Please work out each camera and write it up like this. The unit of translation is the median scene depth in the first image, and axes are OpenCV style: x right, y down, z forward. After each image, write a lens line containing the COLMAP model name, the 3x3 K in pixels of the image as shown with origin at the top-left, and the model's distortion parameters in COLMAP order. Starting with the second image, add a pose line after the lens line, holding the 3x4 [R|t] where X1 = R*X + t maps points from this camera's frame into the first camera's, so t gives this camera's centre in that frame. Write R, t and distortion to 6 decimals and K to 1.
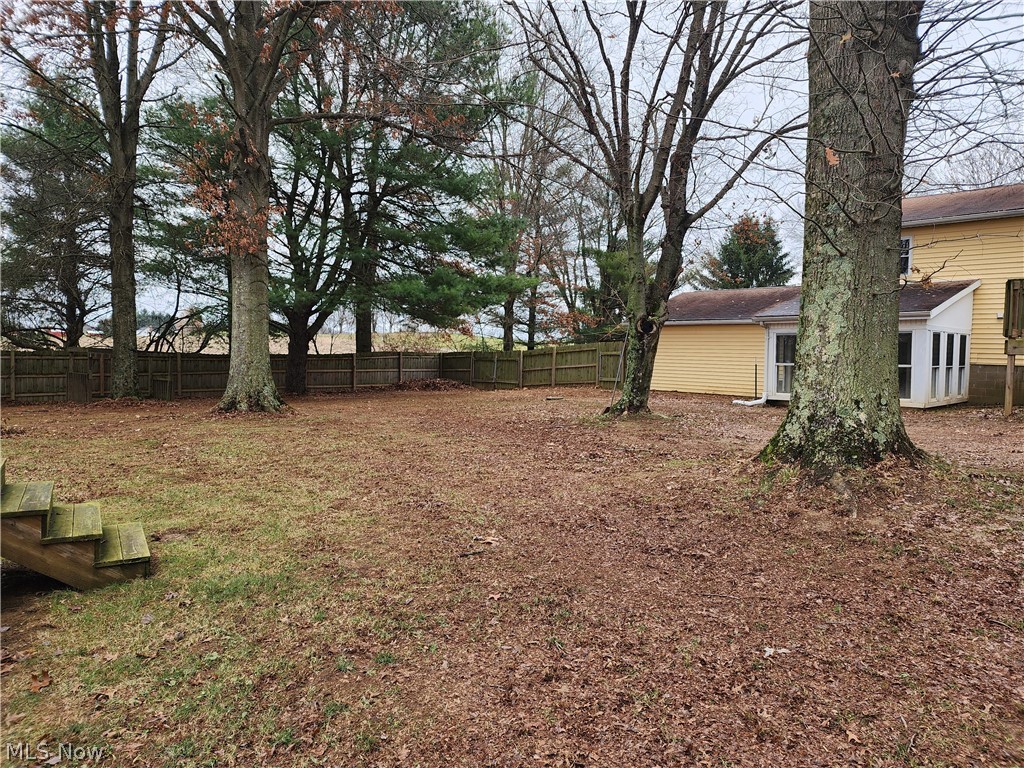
lens RADIAL K [[685.7, 0, 517.5], [0, 685.7, 380.8], [0, 0, 1]] dist [0.083483, -0.069032]
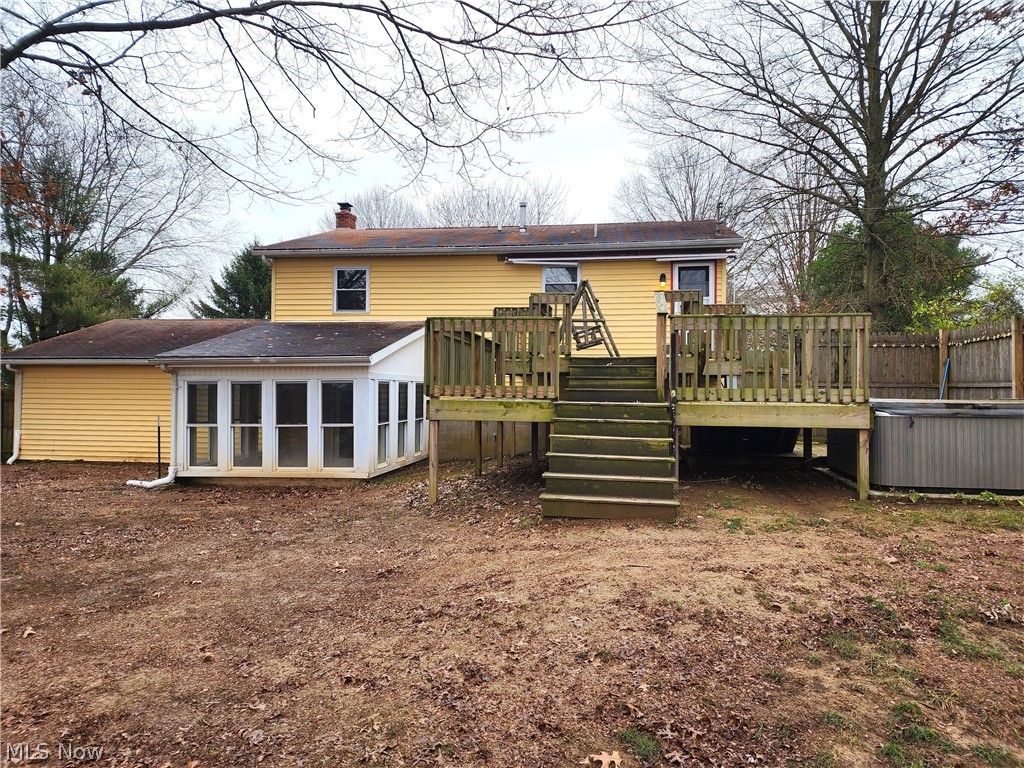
lens RADIAL K [[685.7, 0, 517.5], [0, 685.7, 380.8], [0, 0, 1]] dist [0.083483, -0.069032]
pose [[0.805101, -0.001256, 0.593137, 0.230712], [0.031954, 0.998637, -0.041258, -0.030195], [-0.592277, 0.052170, 0.804044, 0.245098]]
